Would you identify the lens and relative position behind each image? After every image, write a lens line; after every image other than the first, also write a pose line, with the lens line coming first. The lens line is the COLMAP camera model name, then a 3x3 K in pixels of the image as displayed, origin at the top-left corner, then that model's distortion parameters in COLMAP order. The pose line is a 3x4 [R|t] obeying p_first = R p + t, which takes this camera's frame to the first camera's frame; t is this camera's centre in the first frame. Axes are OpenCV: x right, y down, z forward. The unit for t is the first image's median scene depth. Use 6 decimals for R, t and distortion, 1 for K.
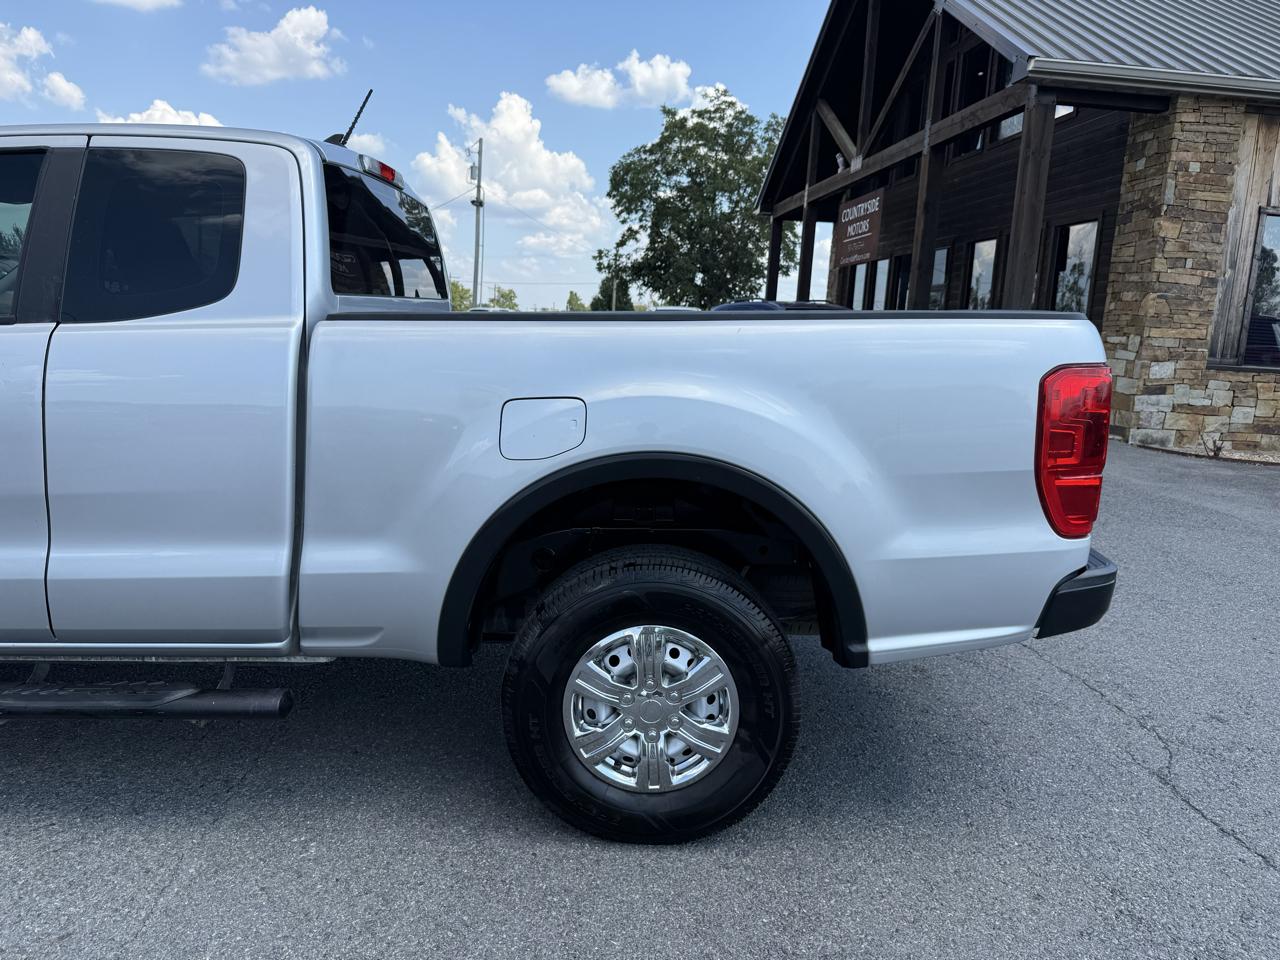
lens RADIAL K [[909.9, 0, 638.7], [0, 909.9, 489.5], [0, 0, 1]] dist [0.047654, -0.071019]
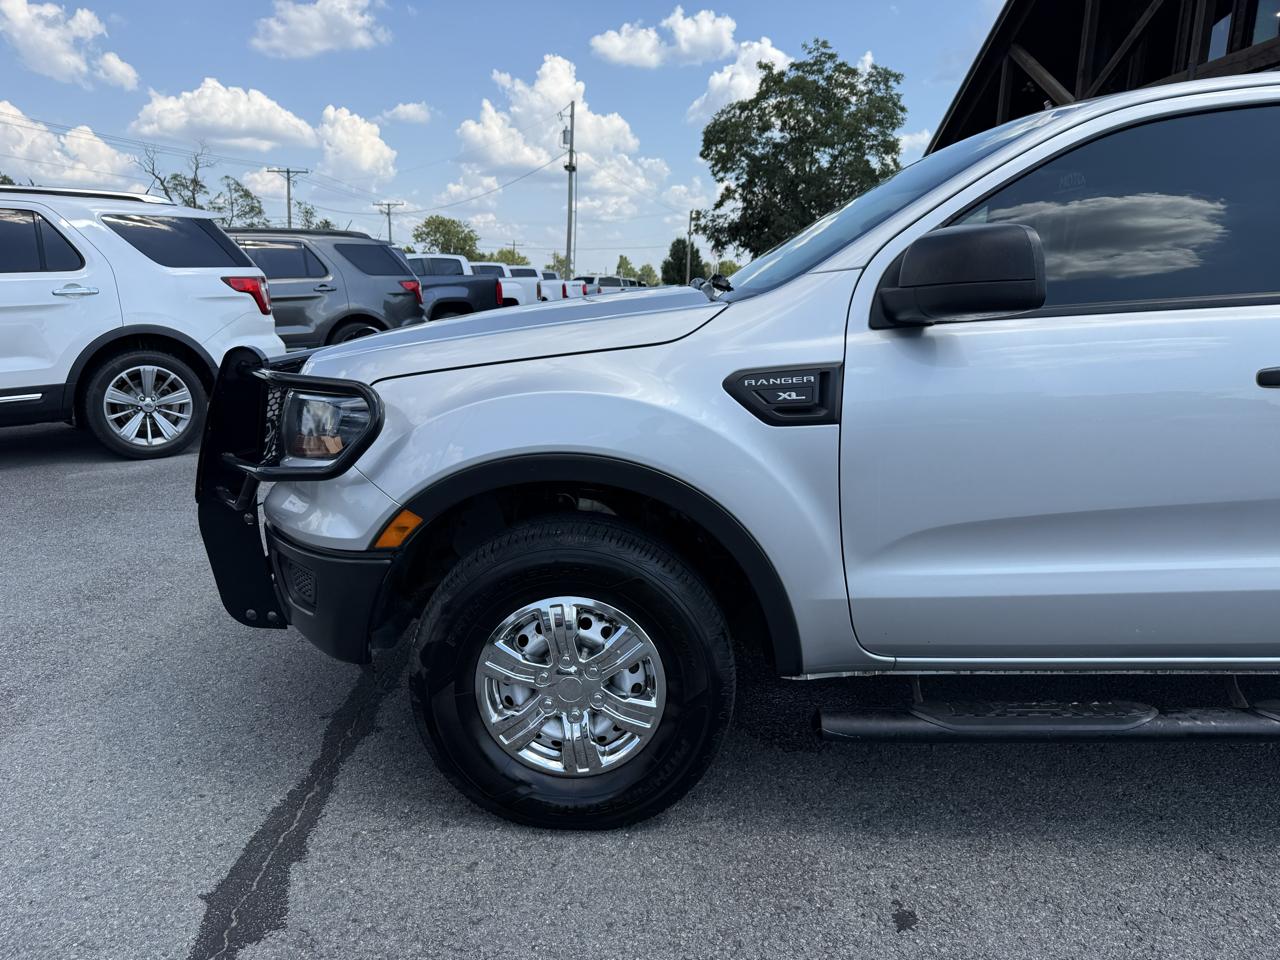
lens RADIAL K [[915.7, 0, 642.7], [0, 915.7, 481.0], [0, 0, 1]] dist [0.028336, -0.058450]
pose [[0.998960, -0.020404, -0.040786, -0.067275], [0.021580, 0.999358, 0.028593, -0.002418], [0.040177, -0.029443, 0.998759, 0.005395]]
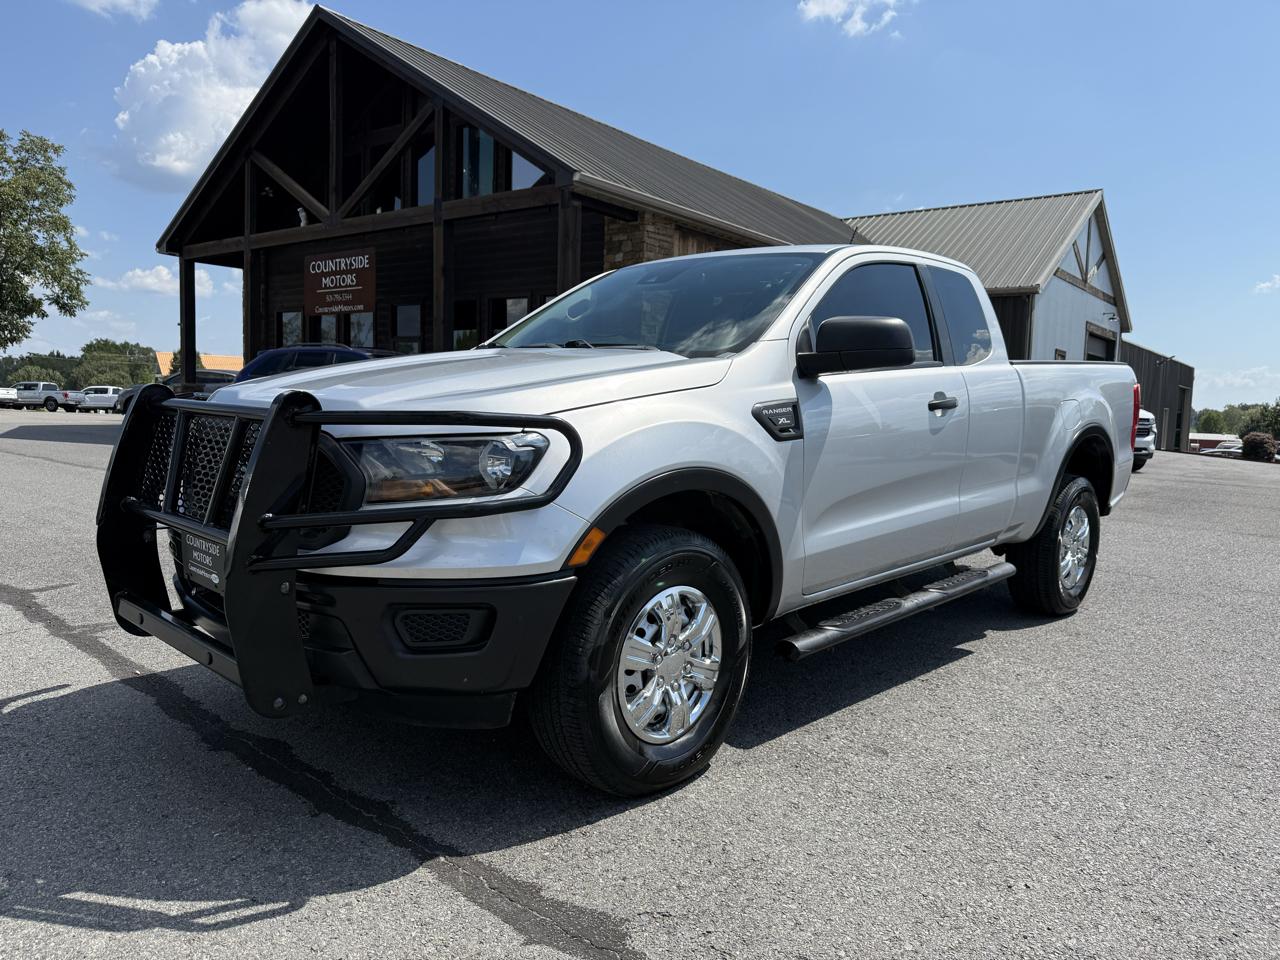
lens RADIAL K [[915.7, 0, 642.7], [0, 915.7, 481.0], [0, 0, 1]] dist [0.028336, -0.058450]
pose [[0.680533, -0.086220, 0.727627, -0.118044], [0.129872, 0.991523, -0.003976, -0.001905], [-0.721116, 0.097205, 0.685961, 0.013446]]
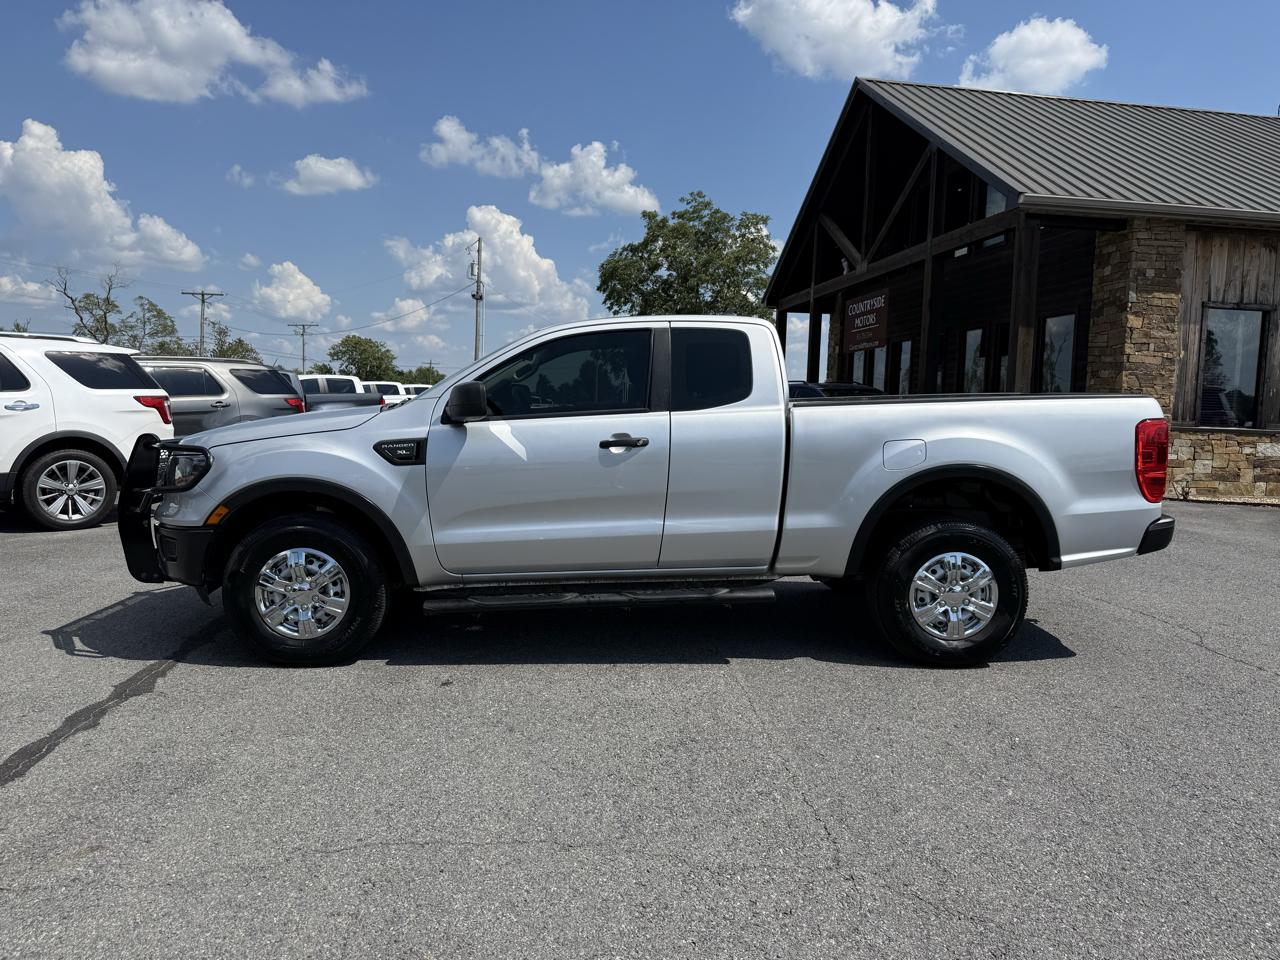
lens RADIAL K [[910.3, 0, 645.3], [0, 910.3, 483.1], [0, 0, 1]] dist [0.092858, -0.153971]
pose [[0.998414, -0.027057, 0.049367, -0.039619], [0.031593, 0.995115, -0.093533, 0.008717], [-0.046595, 0.094944, 0.994392, -0.051570]]
